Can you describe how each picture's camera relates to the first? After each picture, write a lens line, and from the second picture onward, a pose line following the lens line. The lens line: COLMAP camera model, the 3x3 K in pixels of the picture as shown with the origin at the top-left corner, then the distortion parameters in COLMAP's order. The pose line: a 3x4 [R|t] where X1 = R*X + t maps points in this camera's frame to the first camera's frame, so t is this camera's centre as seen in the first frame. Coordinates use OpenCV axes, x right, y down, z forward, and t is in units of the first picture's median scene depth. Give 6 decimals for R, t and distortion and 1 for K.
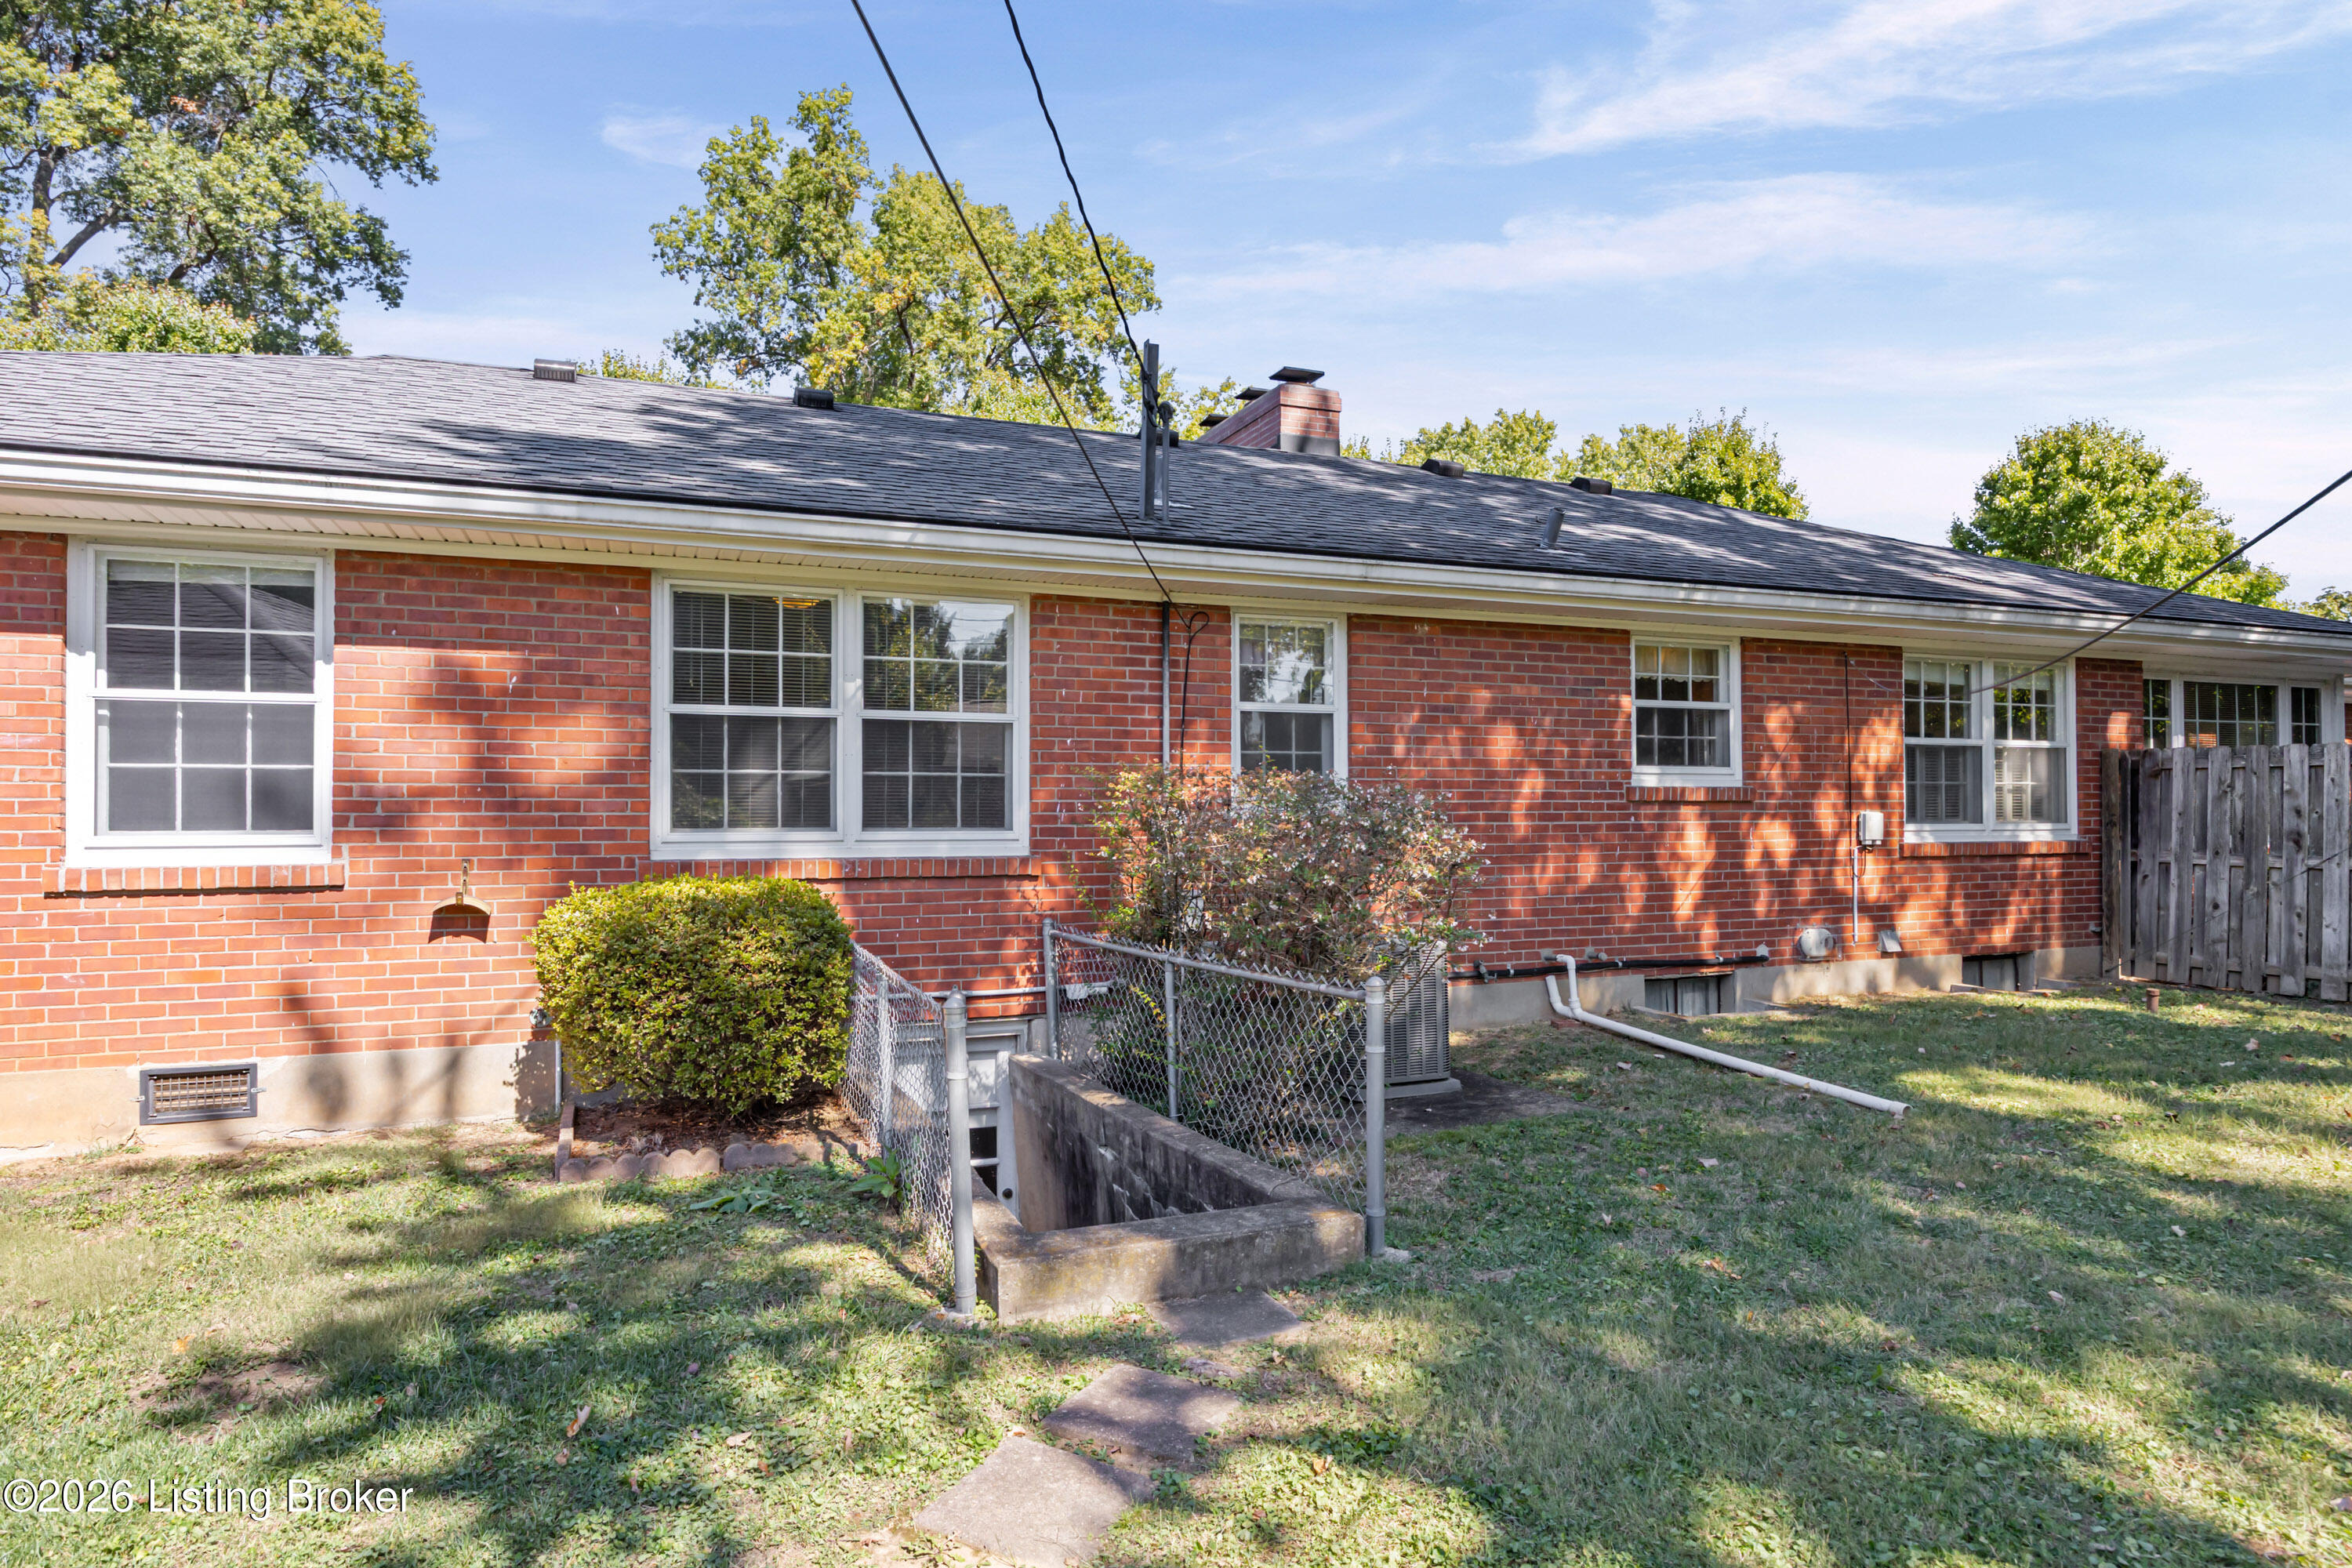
lens RADIAL K [[1385.4, 0, 1170.0], [0, 1385.4, 787.9], [0, 0, 1]] dist [-0.009525, -0.000707]
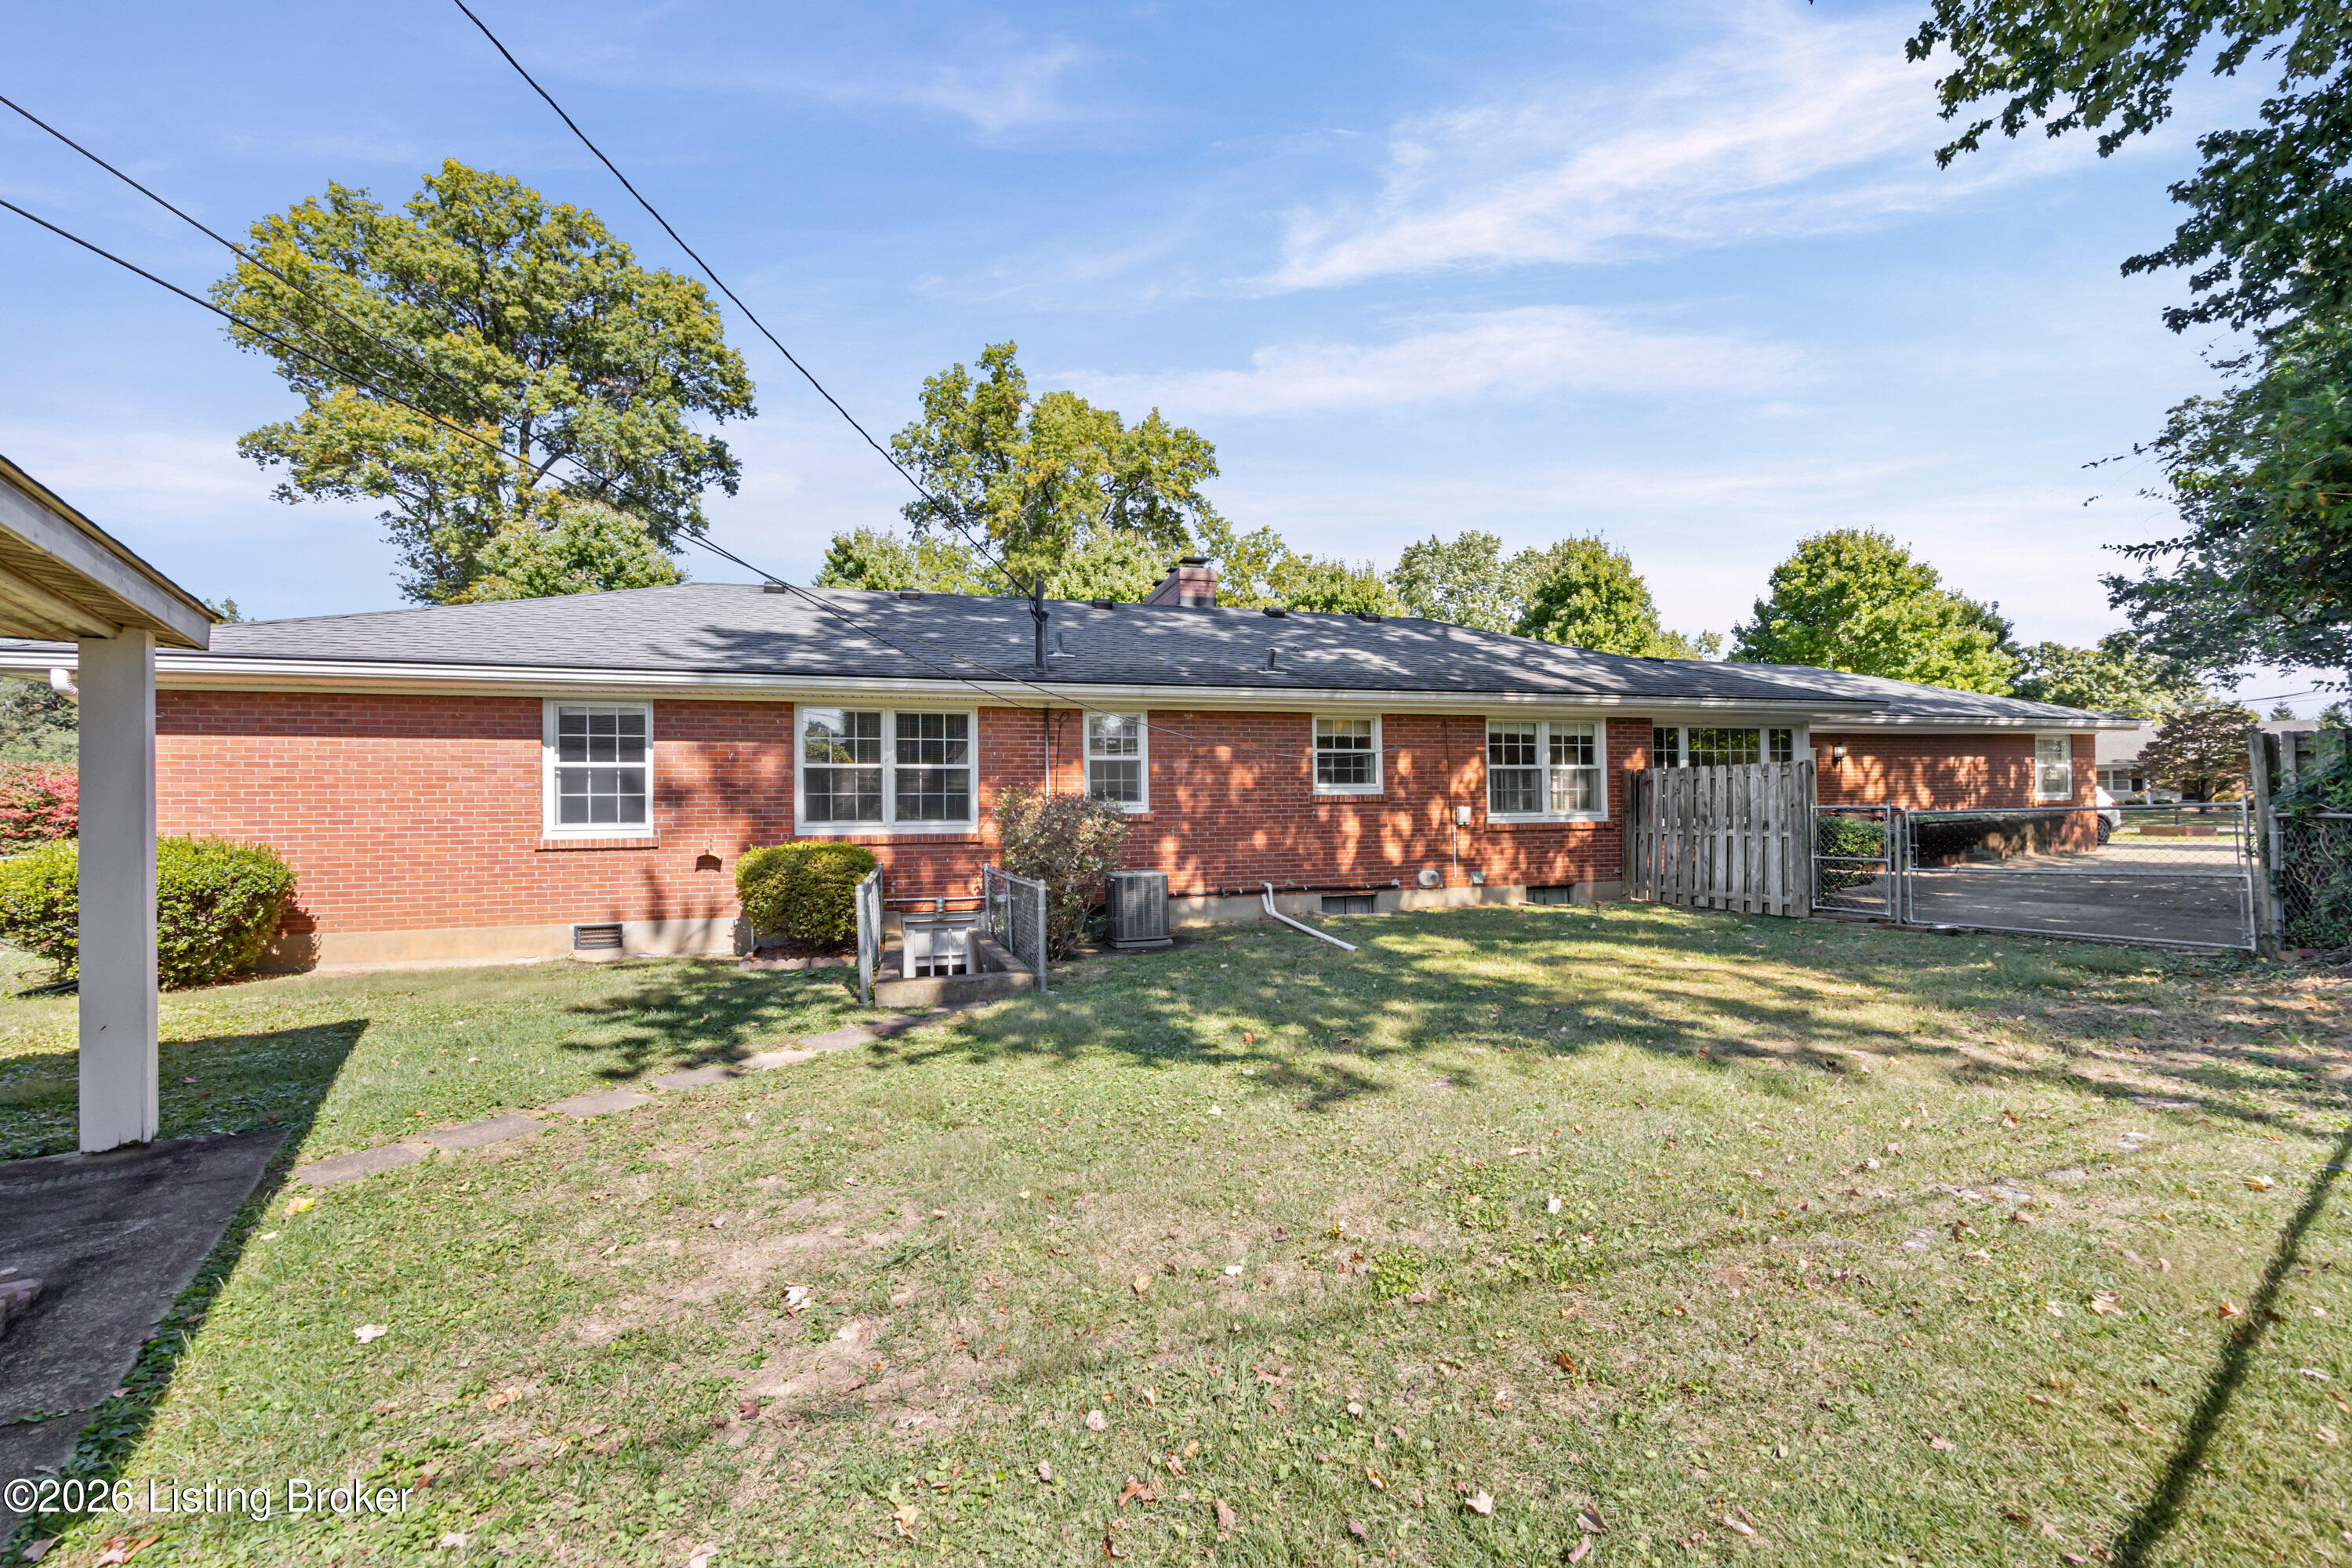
lens RADIAL K [[980.5, 0, 1178.5], [0, 980.5, 782.3], [0, 0, 1]] dist [0.000430, 0.001138]
pose [[0.994797, -0.011183, -0.101259, 0.264078], [0.010517, 0.999919, -0.007106, -0.009541], [0.101331, 0.006004, 0.994835, -0.328798]]
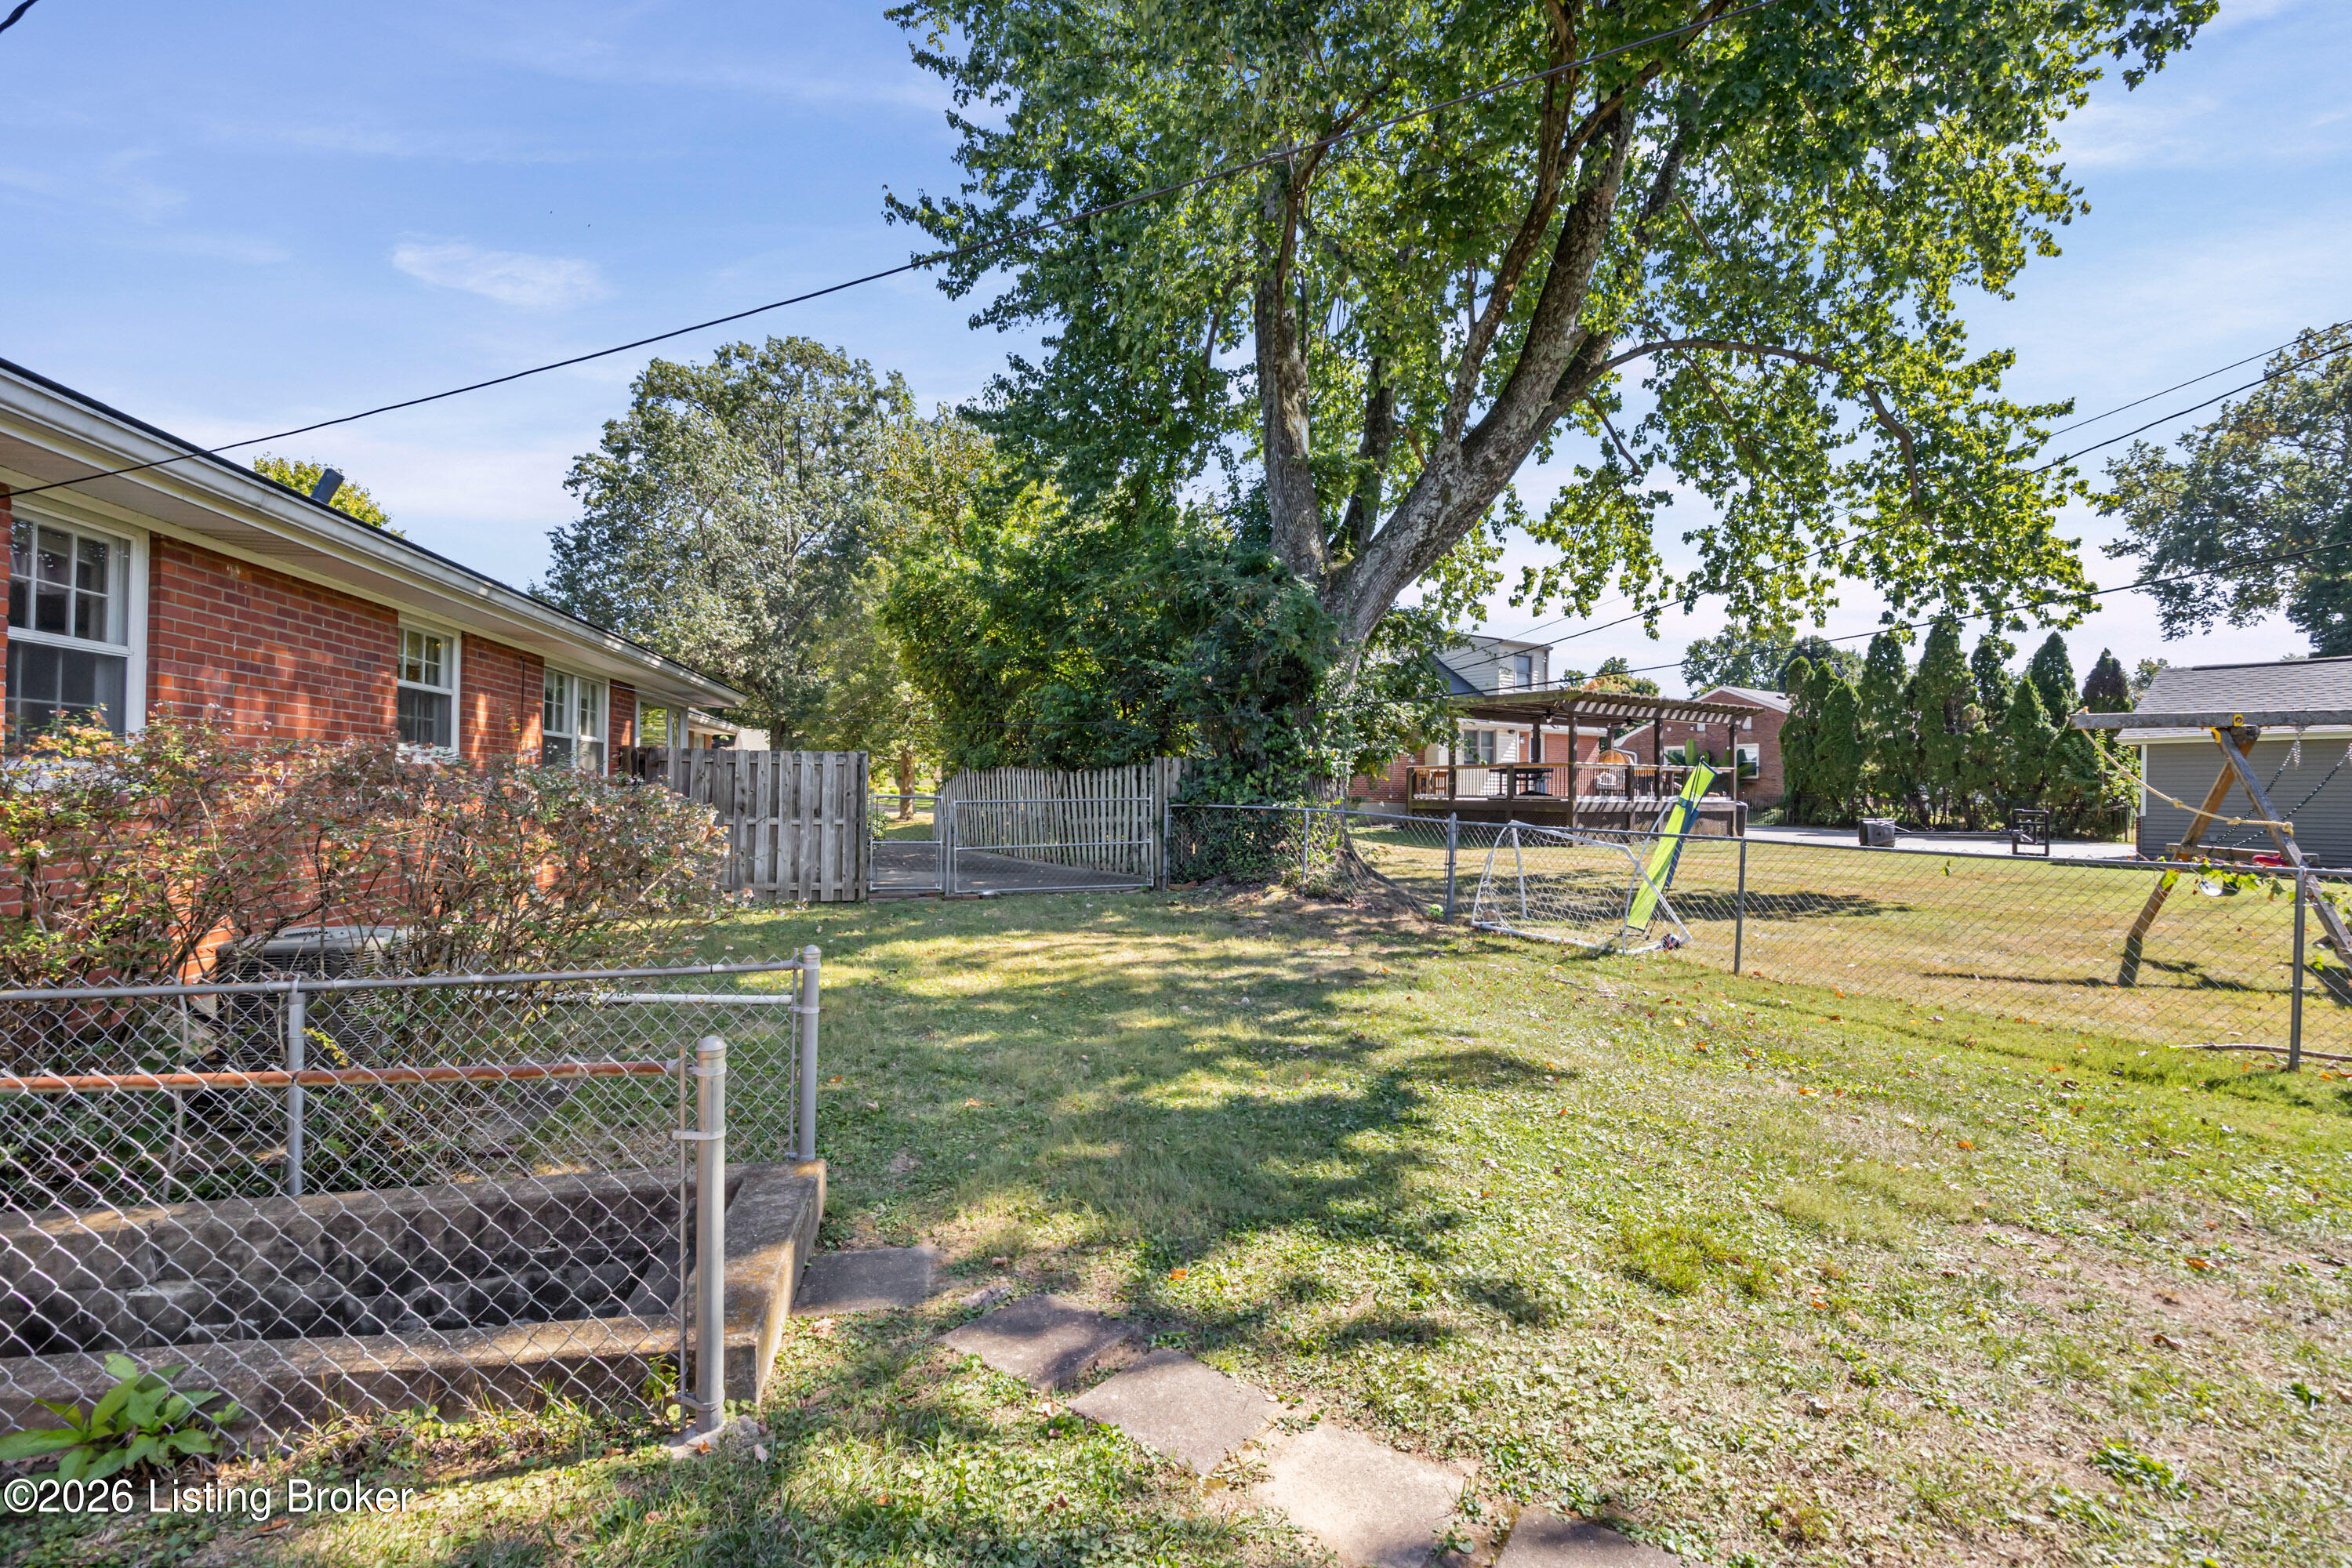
lens RADIAL K [[1015.0, 0, 1176.7], [0, 1015.0, 795.5], [0, 0, 1]] dist [0.013493, -0.000062]
pose [[0.191249, -0.000563, 0.981541, -0.276481], [-0.022763, 0.999728, 0.005009, 0.005216], [-0.981278, -0.023301, 0.191184, 0.264842]]
